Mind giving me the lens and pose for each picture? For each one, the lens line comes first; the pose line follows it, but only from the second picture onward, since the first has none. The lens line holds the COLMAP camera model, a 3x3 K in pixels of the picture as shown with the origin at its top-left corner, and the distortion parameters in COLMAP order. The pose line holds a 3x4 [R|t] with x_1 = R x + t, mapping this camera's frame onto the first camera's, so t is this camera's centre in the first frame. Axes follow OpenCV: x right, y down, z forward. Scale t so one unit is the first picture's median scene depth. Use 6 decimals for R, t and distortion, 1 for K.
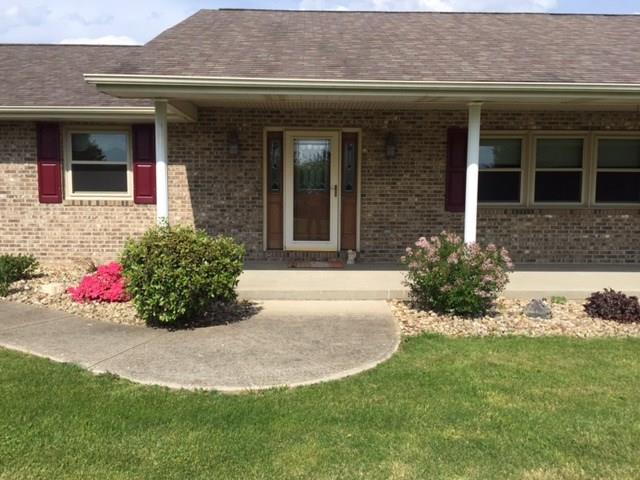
lens RADIAL K [[556.3, 0, 321.2], [0, 556.3, 239.8], [0, 0, 1]] dist [0.087212, -0.111445]
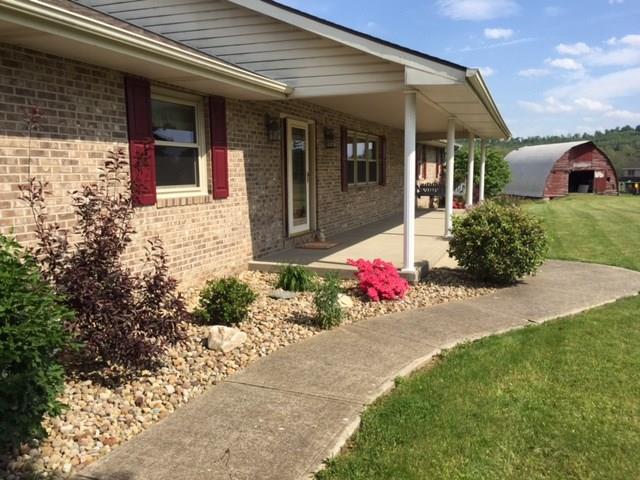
lens RADIAL K [[556.3, 0, 321.3], [0, 556.3, 240.6], [0, 0, 1]] dist [0.087212, -0.111445]
pose [[0.345246, -0.125124, 0.930134, -1.006210], [0.094643, 0.990662, 0.098137, -0.069502], [-0.933728, 0.054149, 0.353865, 0.591361]]
